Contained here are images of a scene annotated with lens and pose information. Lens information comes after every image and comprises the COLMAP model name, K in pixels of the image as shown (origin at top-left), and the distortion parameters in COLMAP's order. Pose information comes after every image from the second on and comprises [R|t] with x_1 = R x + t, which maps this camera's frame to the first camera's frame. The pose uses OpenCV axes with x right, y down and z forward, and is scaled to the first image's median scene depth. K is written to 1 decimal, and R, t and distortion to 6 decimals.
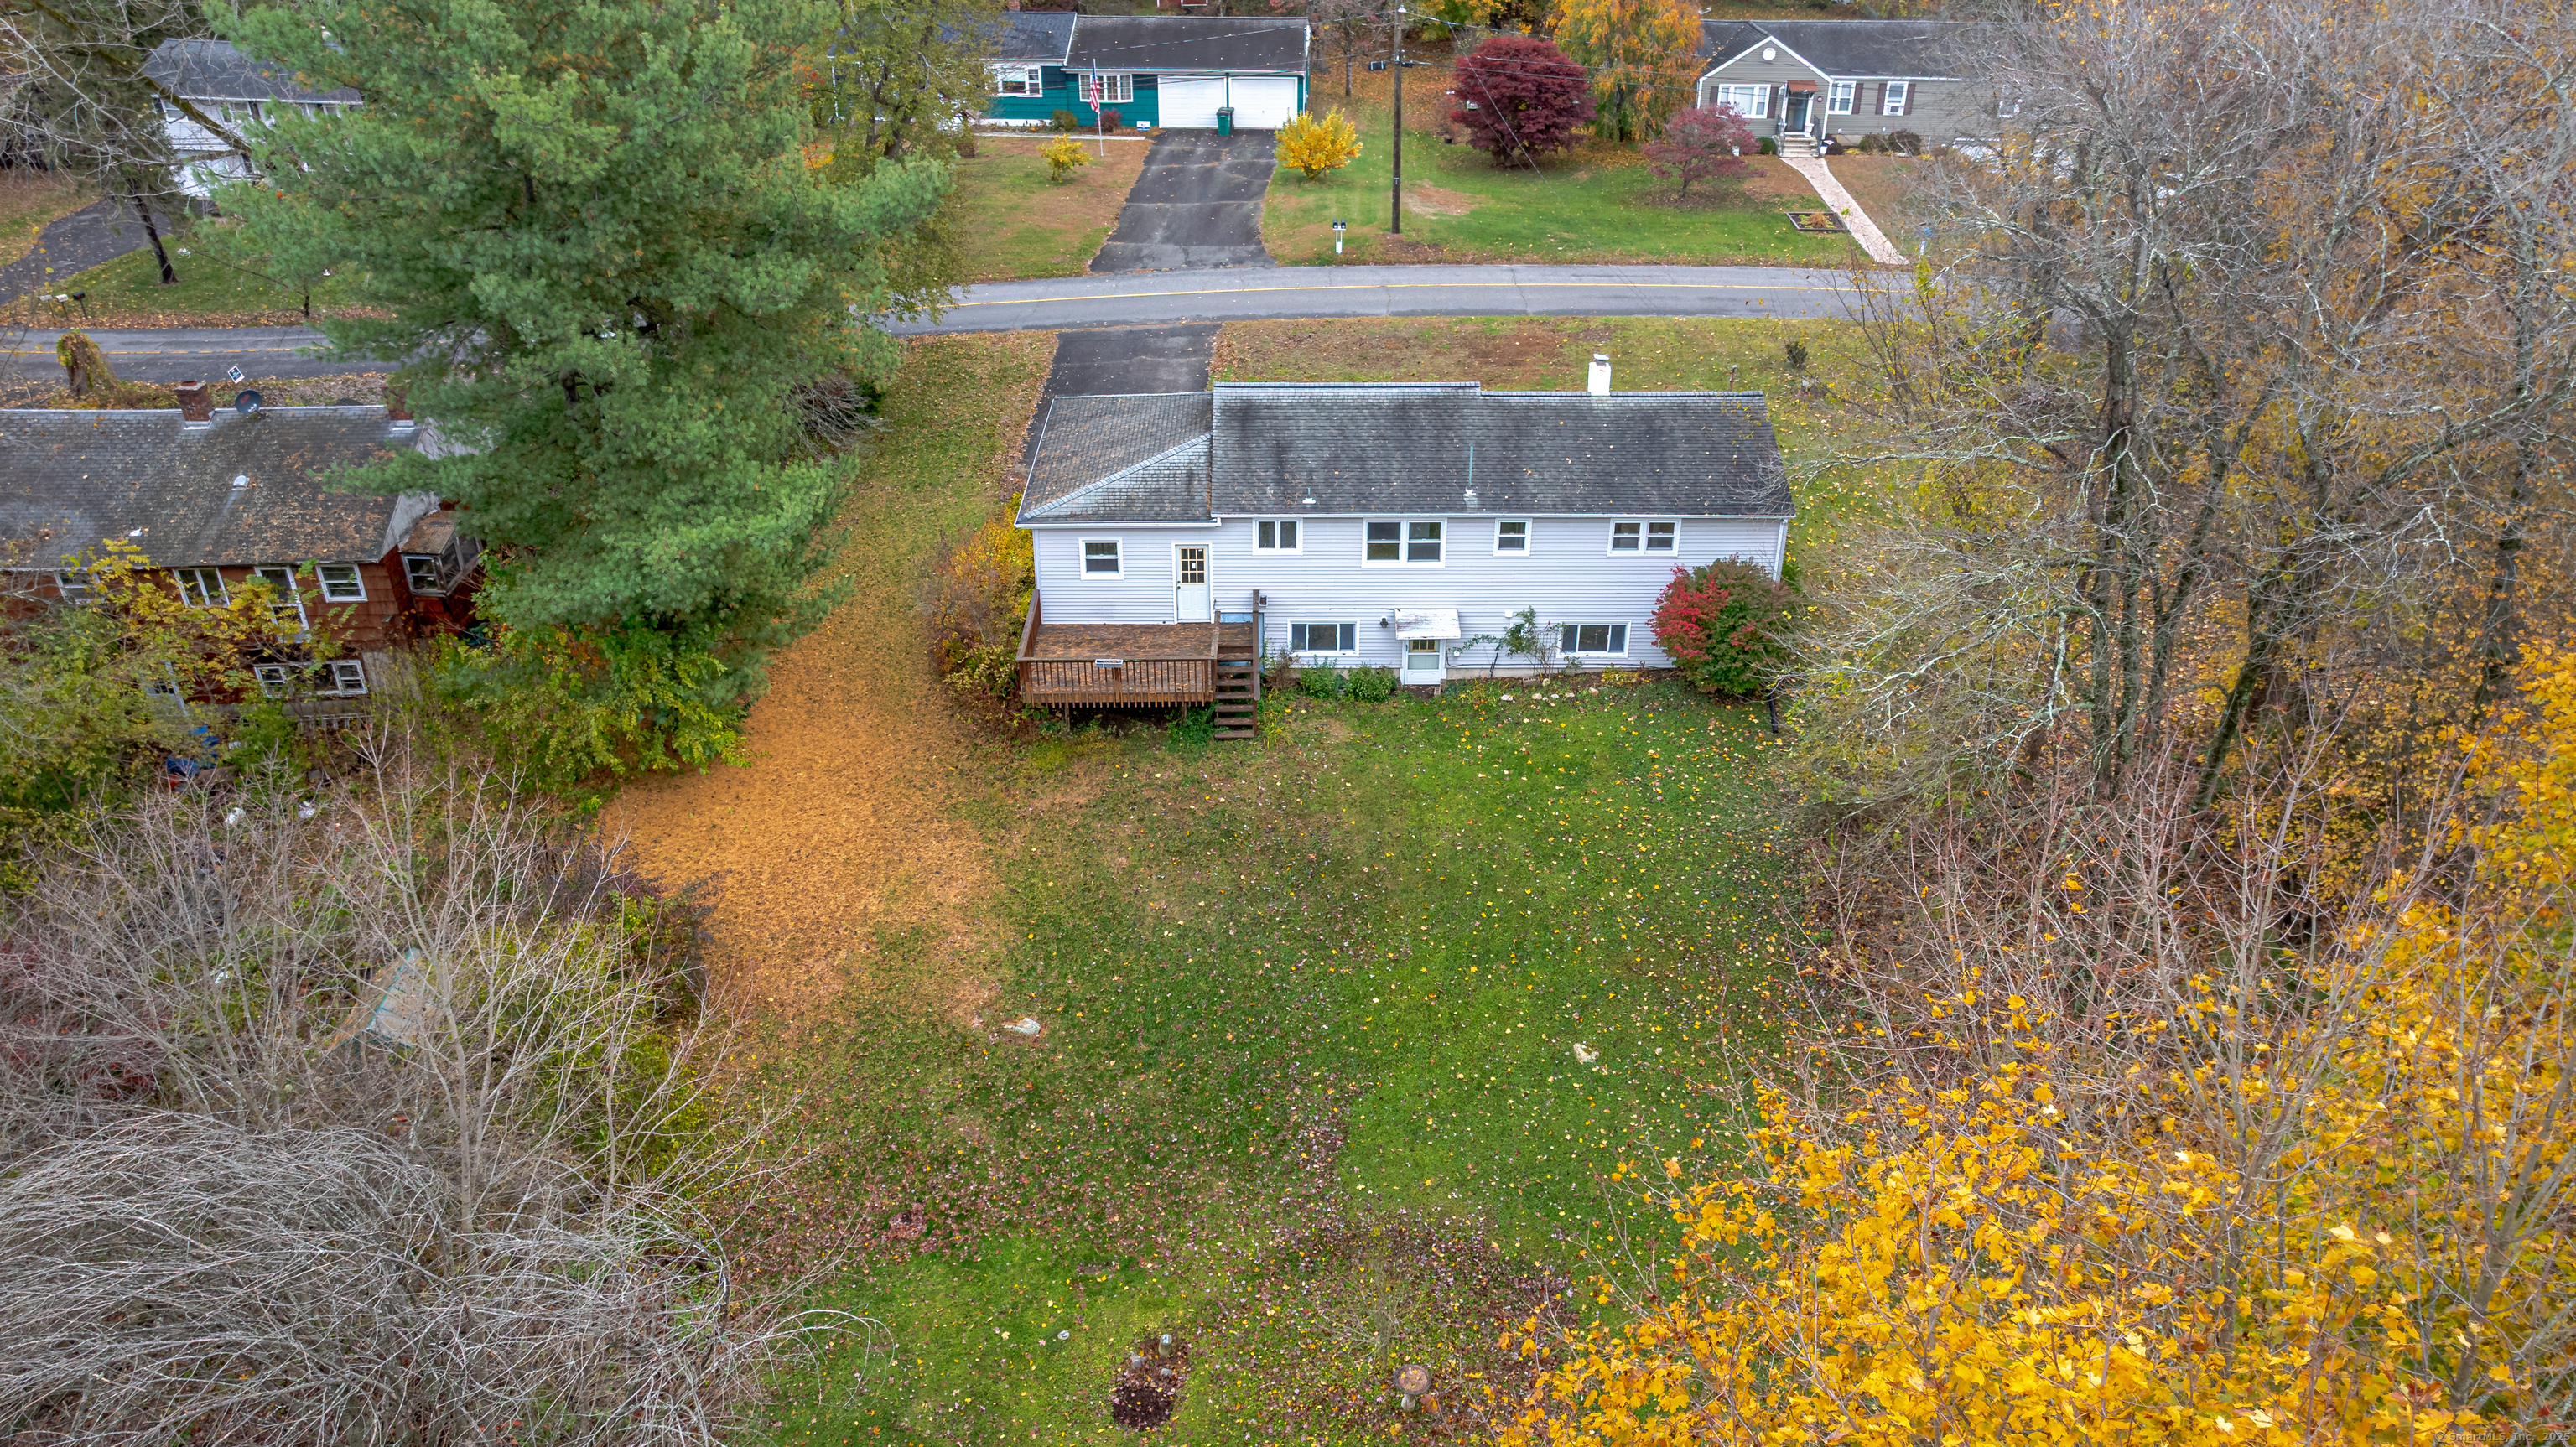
lens RADIAL K [[1825.4, 0, 1288.0], [0, 1825.4, 723.5], [0, 0, 1]] dist [-0.017303, -0.001355]
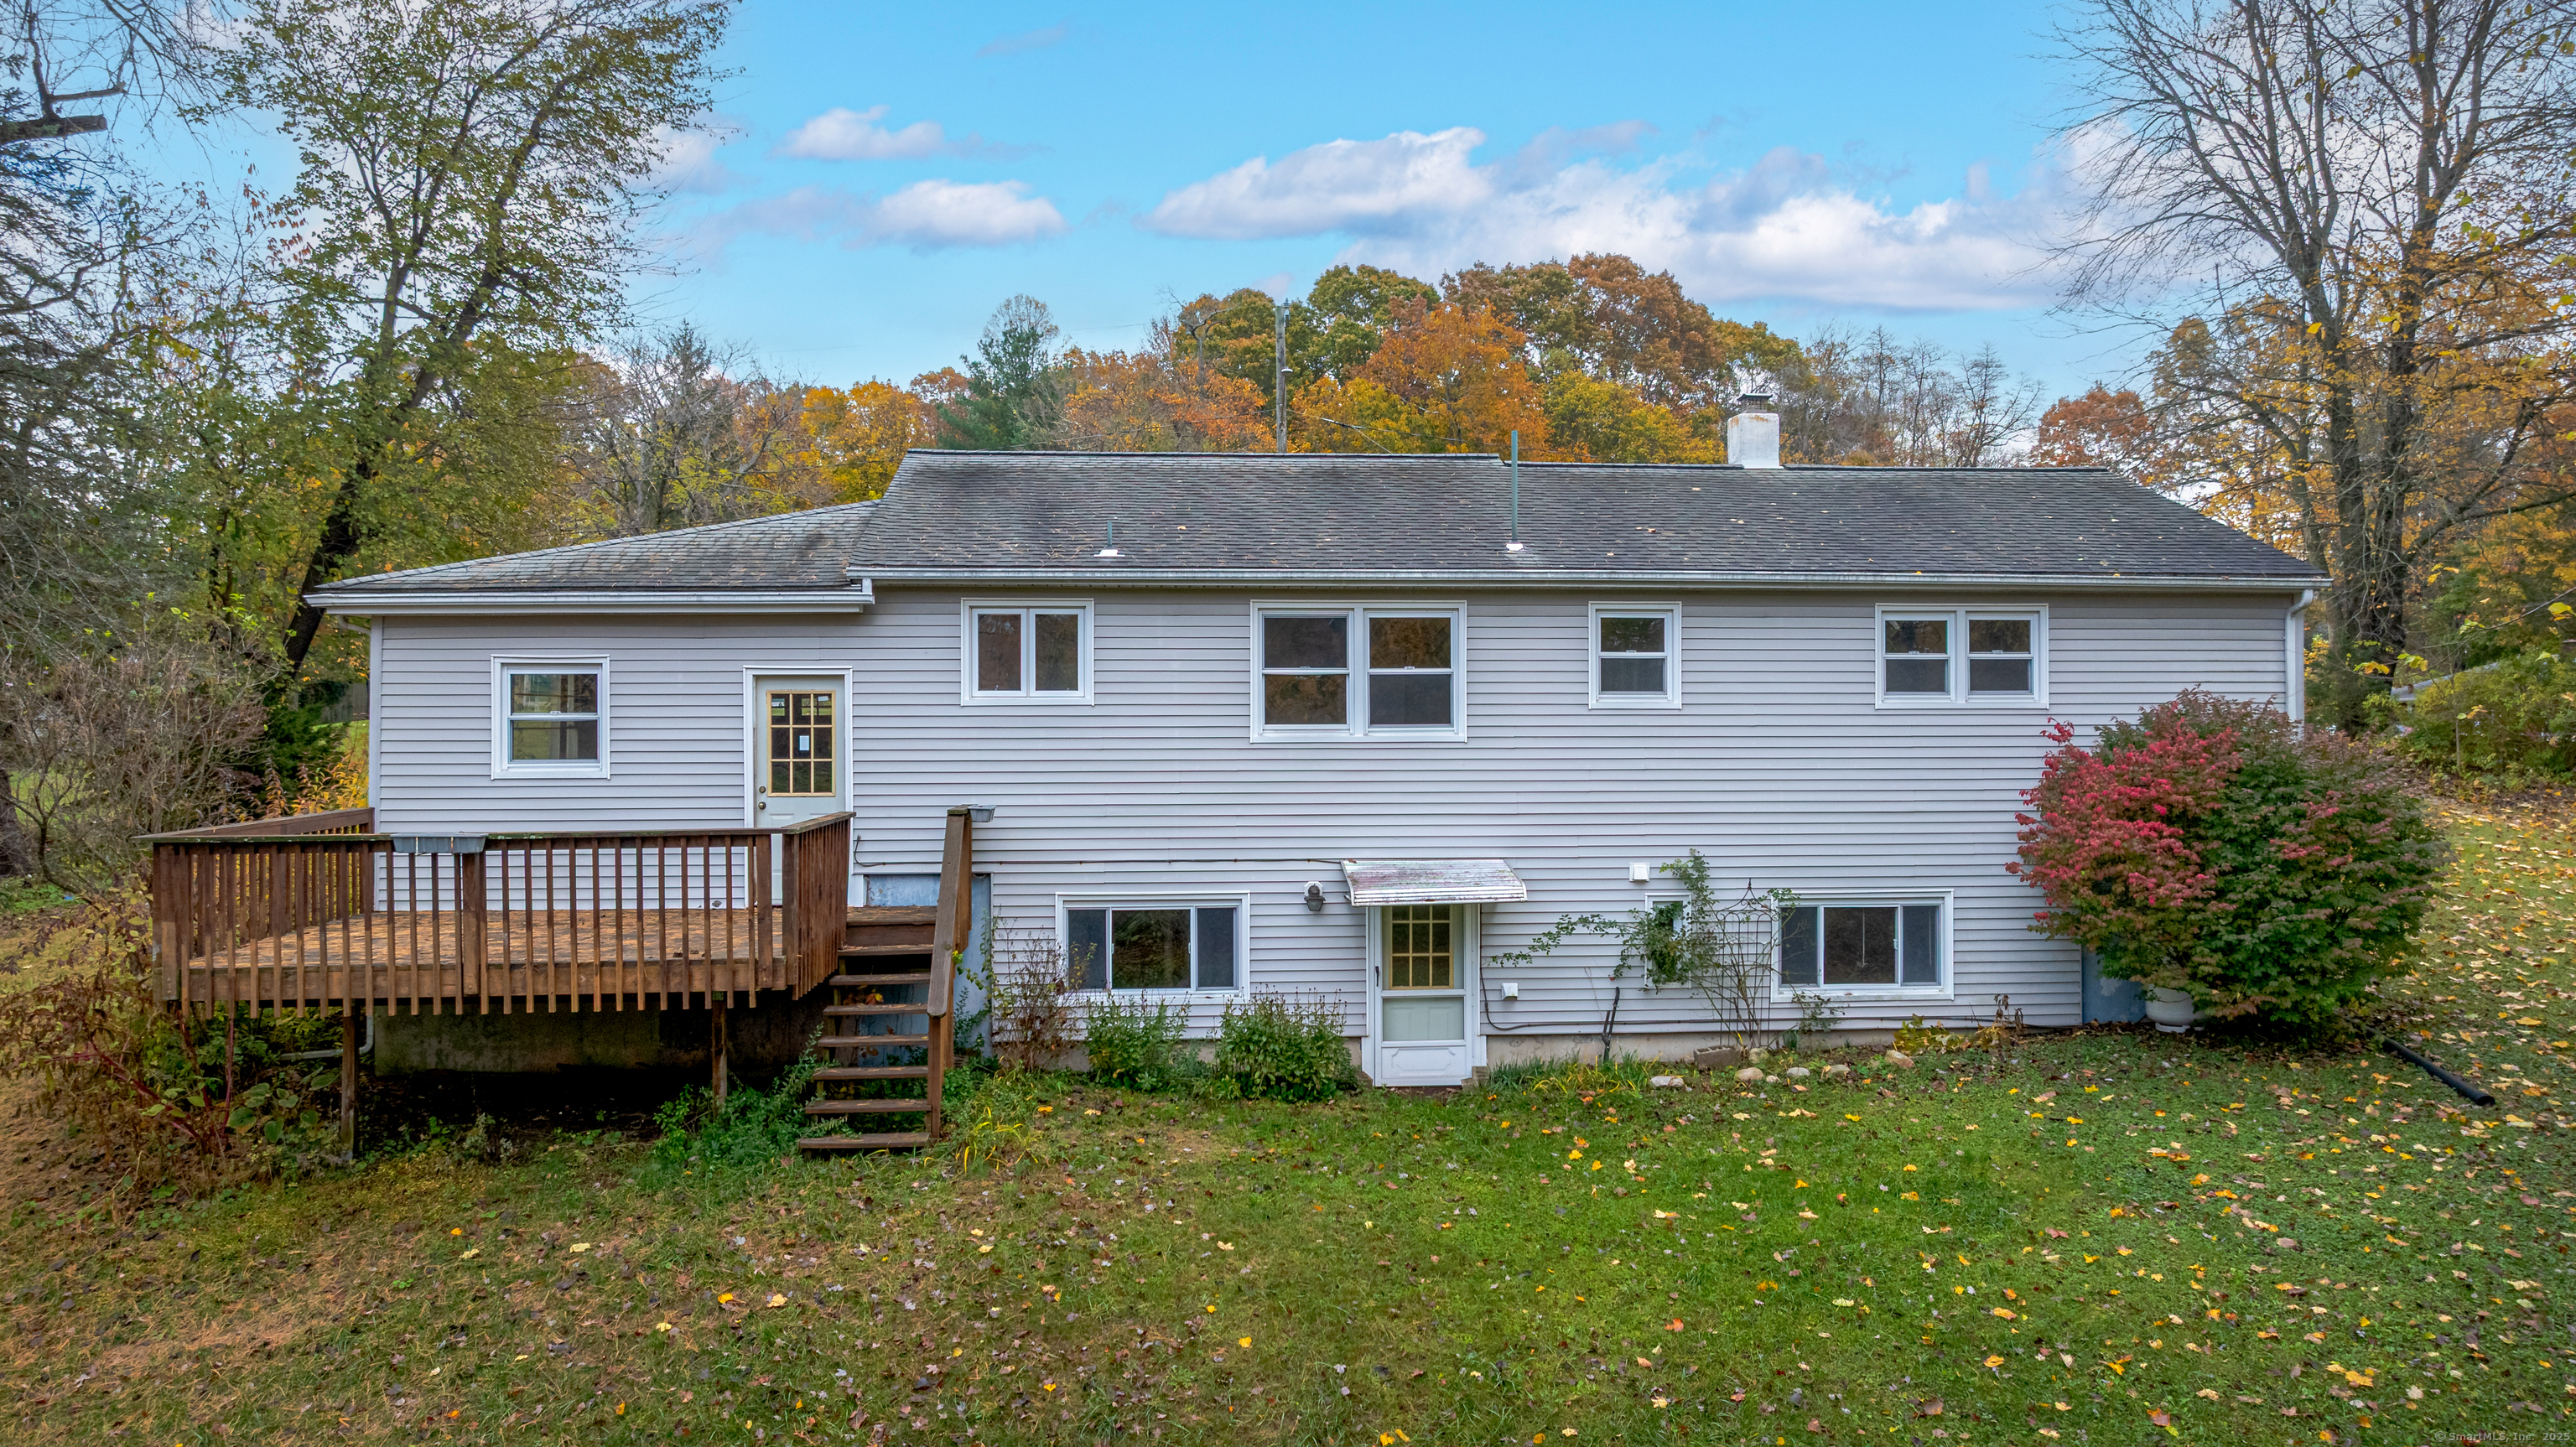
lens RADIAL K [[1825.4, 0, 1288.0], [0, 1825.4, 723.5], [0, 0, 1]] dist [-0.017303, -0.001355]
pose [[0.998108, -0.007033, 0.061081, 0.025013], [0.035859, 0.873568, -0.485380, 0.096558], [-0.049945, 0.486652, 0.872167, 0.666485]]
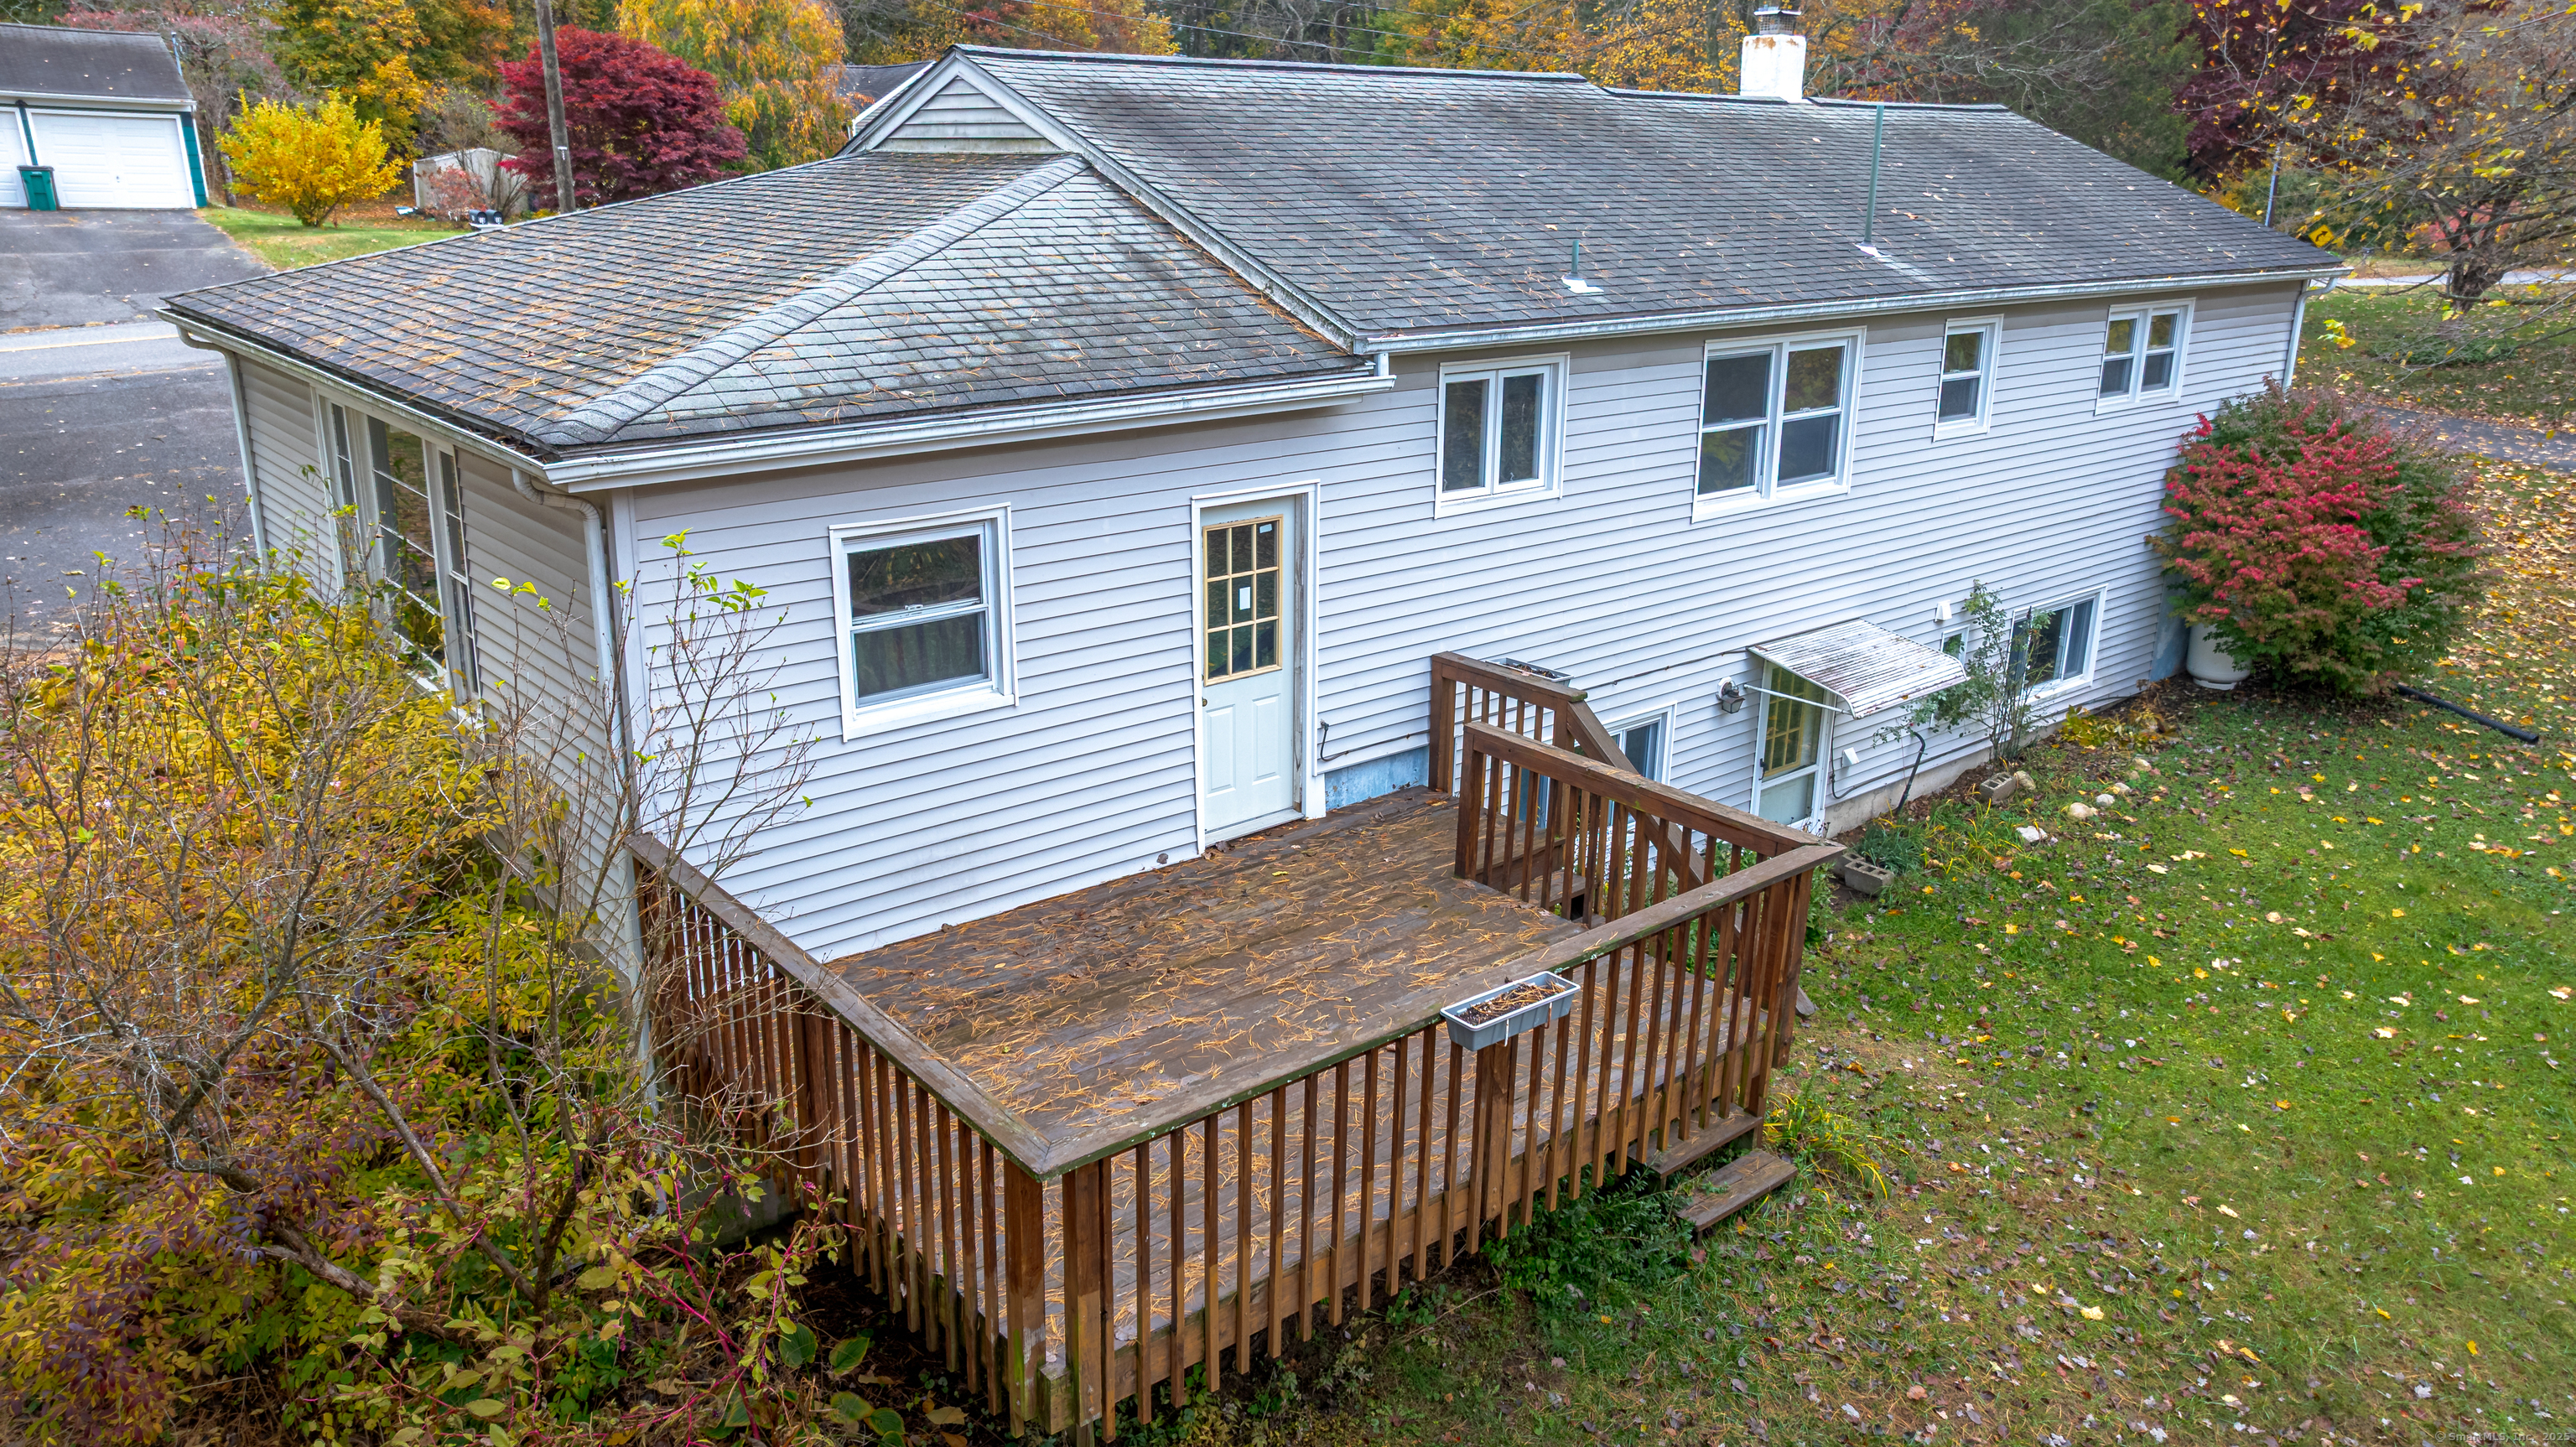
lens RADIAL K [[1825.4, 0, 1288.0], [0, 1825.4, 723.5], [0, 0, 1]] dist [-0.017303, -0.001355]
pose [[0.778556, -0.188397, 0.598630, -0.199965], [0.299366, 0.949845, -0.090415, -0.046098], [-0.551572, 0.249602, 0.795907, 0.804931]]
